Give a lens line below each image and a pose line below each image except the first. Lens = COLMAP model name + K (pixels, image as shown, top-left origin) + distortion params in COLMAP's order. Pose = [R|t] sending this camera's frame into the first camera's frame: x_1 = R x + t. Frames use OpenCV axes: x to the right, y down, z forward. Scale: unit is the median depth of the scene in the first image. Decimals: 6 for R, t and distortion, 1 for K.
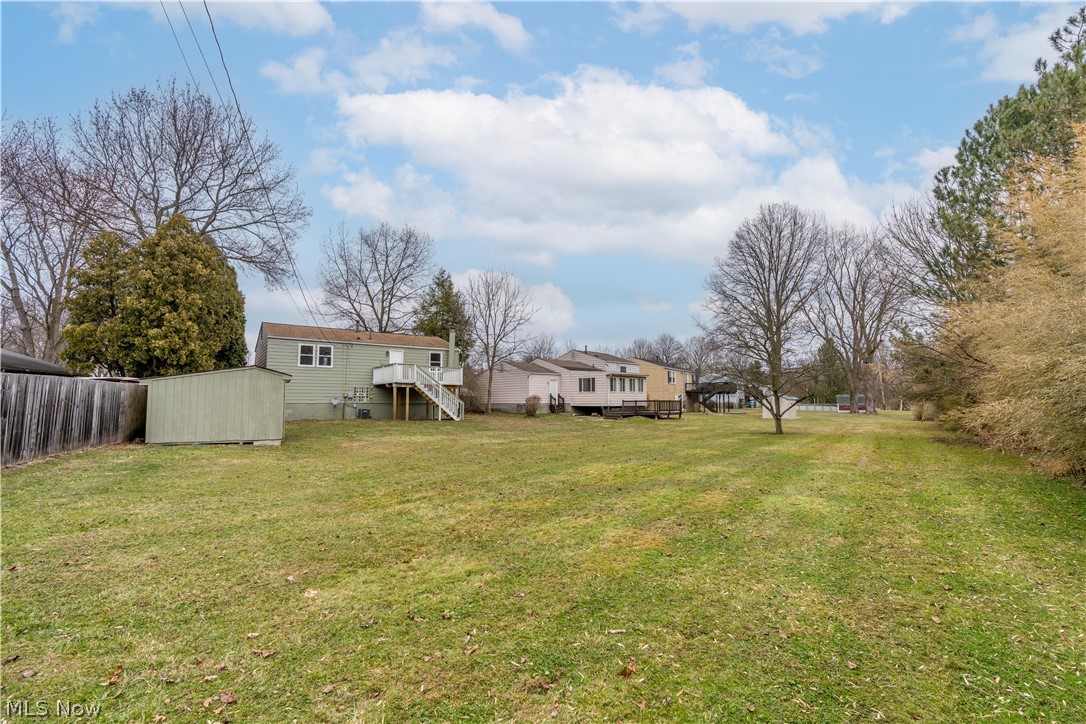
lens RADIAL K [[486.4, 0, 542.0], [0, 486.4, 359.6], [0, 0, 1]] dist [-0.003155, 0.000862]
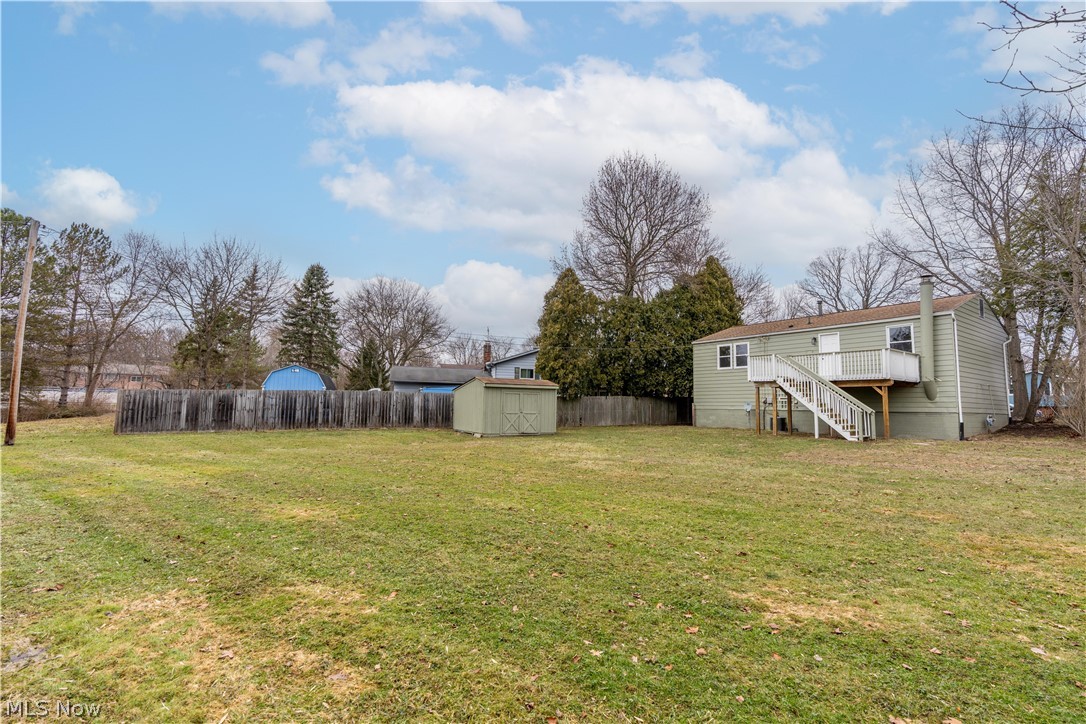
lens RADIAL K [[486.4, 0, 542.1], [0, 486.4, 363.6], [0, 0, 1]] dist [-0.003155, 0.000862]
pose [[0.000486, -0.089879, -0.995953, 0.418963], [0.073186, 0.993285, -0.089603, 0.060025], [0.997318, -0.072846, 0.007060, 0.648210]]
